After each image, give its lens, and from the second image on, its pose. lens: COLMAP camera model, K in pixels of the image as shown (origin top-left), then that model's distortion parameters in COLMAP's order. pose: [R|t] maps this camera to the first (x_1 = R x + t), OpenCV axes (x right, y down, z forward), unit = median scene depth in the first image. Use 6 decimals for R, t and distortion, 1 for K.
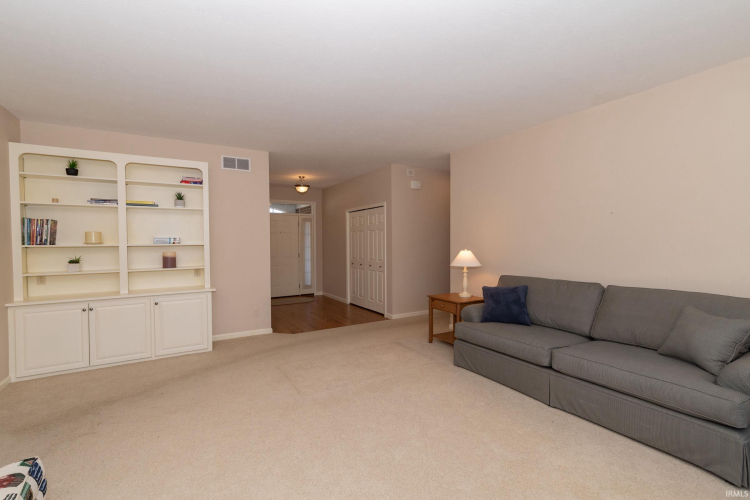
lens RADIAL K [[328.9, 0, 364.6], [0, 328.9, 248.0], [0, 0, 1]] dist [0.001734, 0.000249]
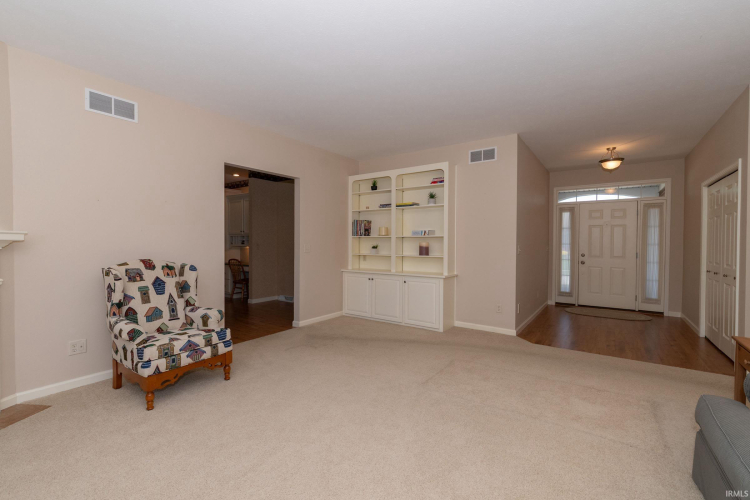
lens RADIAL K [[328.9, 0, 364.6], [0, 328.9, 248.0], [0, 0, 1]] dist [0.001734, 0.000249]
pose [[0.412635, 0.026845, -0.910501, 0.428807], [-0.025702, 0.999511, 0.017821, 0.017016], [0.910534, 0.016048, 0.413123, 0.302782]]
